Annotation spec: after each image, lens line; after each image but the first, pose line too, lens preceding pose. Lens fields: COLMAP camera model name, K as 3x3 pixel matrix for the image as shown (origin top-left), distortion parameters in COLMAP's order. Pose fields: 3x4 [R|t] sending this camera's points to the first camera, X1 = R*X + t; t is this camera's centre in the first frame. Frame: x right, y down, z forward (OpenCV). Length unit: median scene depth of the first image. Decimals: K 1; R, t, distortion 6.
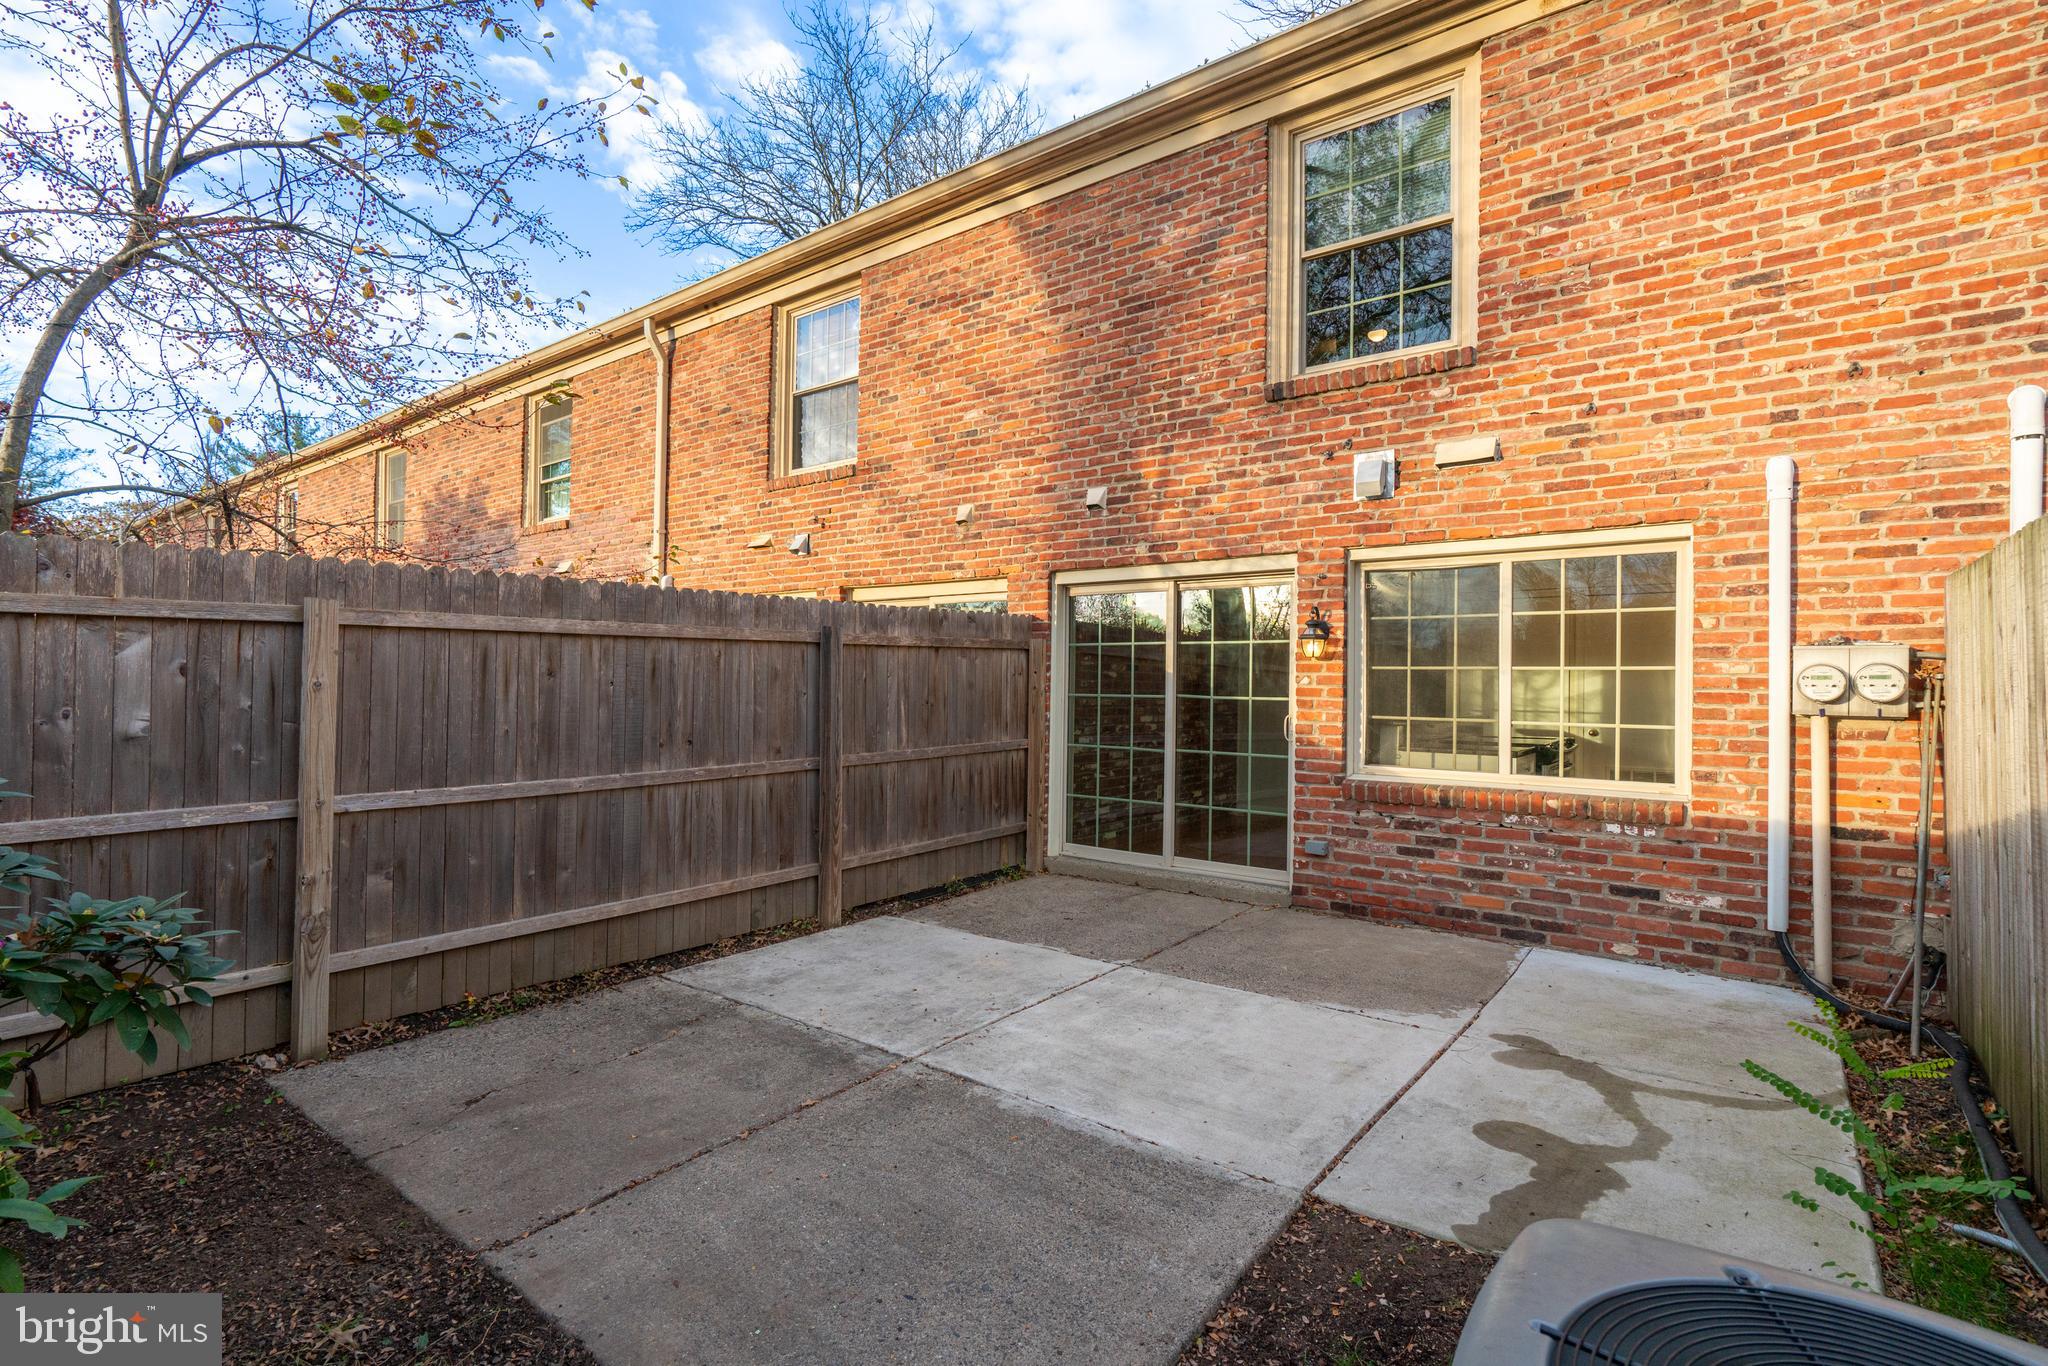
lens RADIAL K [[906.1, 0, 1010.4], [0, 906.1, 677.4], [0, 0, 1]] dist [-0.003580, 0.000006]
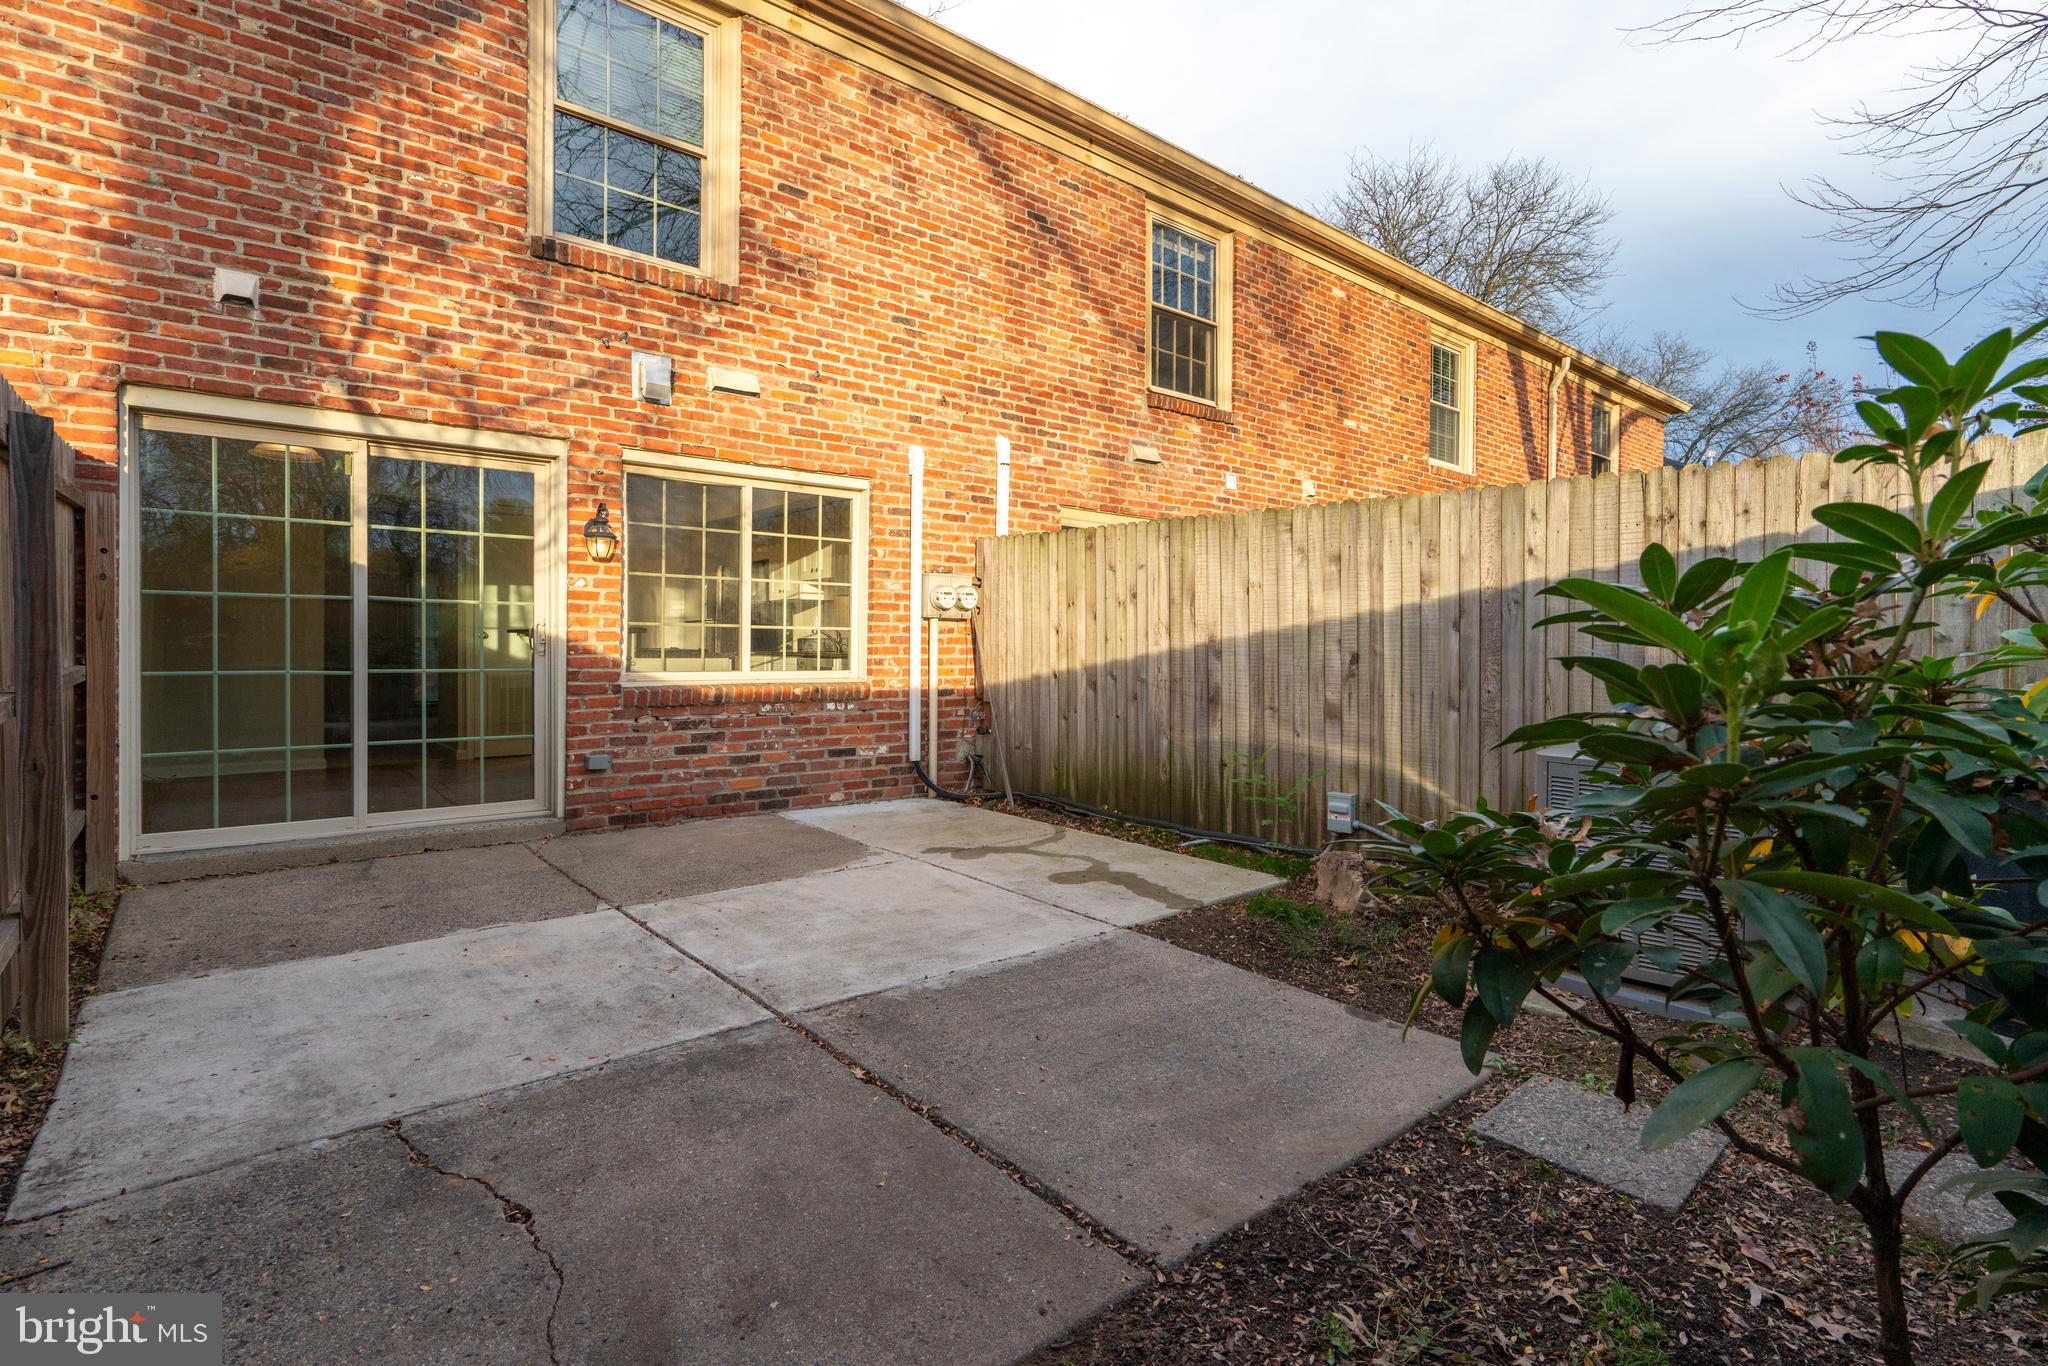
lens RADIAL K [[941.7, 0, 1025.1], [0, 941.7, 647.4], [0, 0, 1]] dist [-0.004453, 0.000465]
pose [[0.251667, -0.017534, 0.967655, -0.560107], [-0.015911, 0.999626, 0.022251, 0.047149], [-0.967683, -0.020996, 0.251294, 0.383764]]
